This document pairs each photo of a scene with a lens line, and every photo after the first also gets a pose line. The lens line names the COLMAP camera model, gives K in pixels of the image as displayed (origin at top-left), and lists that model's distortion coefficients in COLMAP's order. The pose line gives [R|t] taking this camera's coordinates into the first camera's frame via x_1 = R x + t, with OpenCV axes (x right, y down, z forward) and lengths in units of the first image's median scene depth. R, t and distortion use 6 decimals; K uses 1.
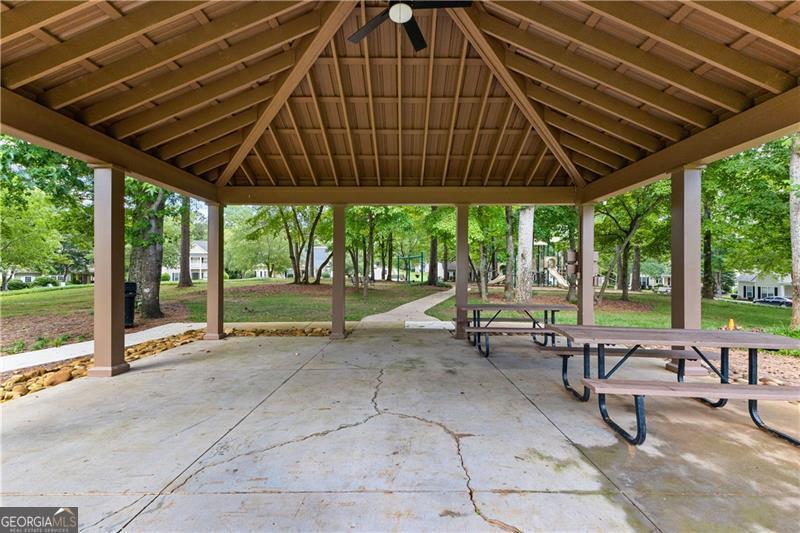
lens RADIAL K [[338.7, 0, 403.5], [0, 338.7, 270.9], [0, 0, 1]] dist [0.011057, -0.000749]
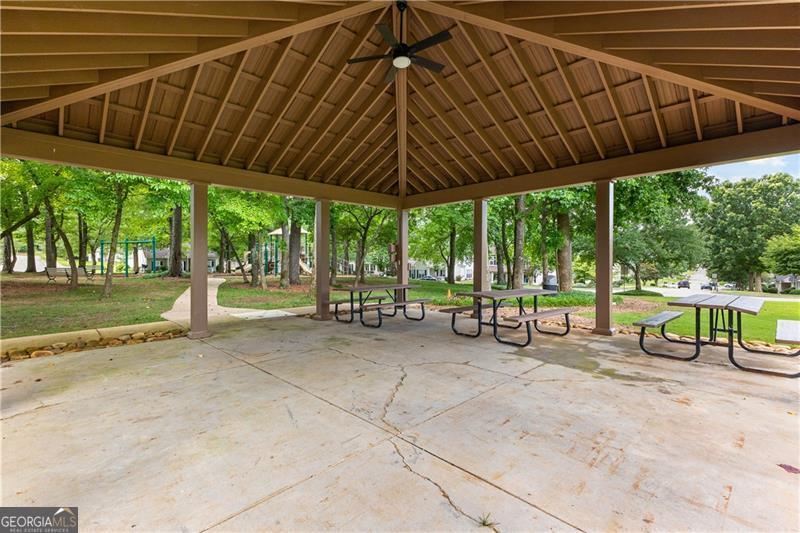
lens RADIAL K [[338.7, 0, 406.2], [0, 338.7, 262.4], [0, 0, 1]] dist [0.011057, -0.000749]
pose [[0.724931, -0.005851, 0.688797, -0.957940], [-0.000731, 0.999957, 0.009262, 0.004346], [-0.688822, -0.007218, 0.724895, 0.048390]]
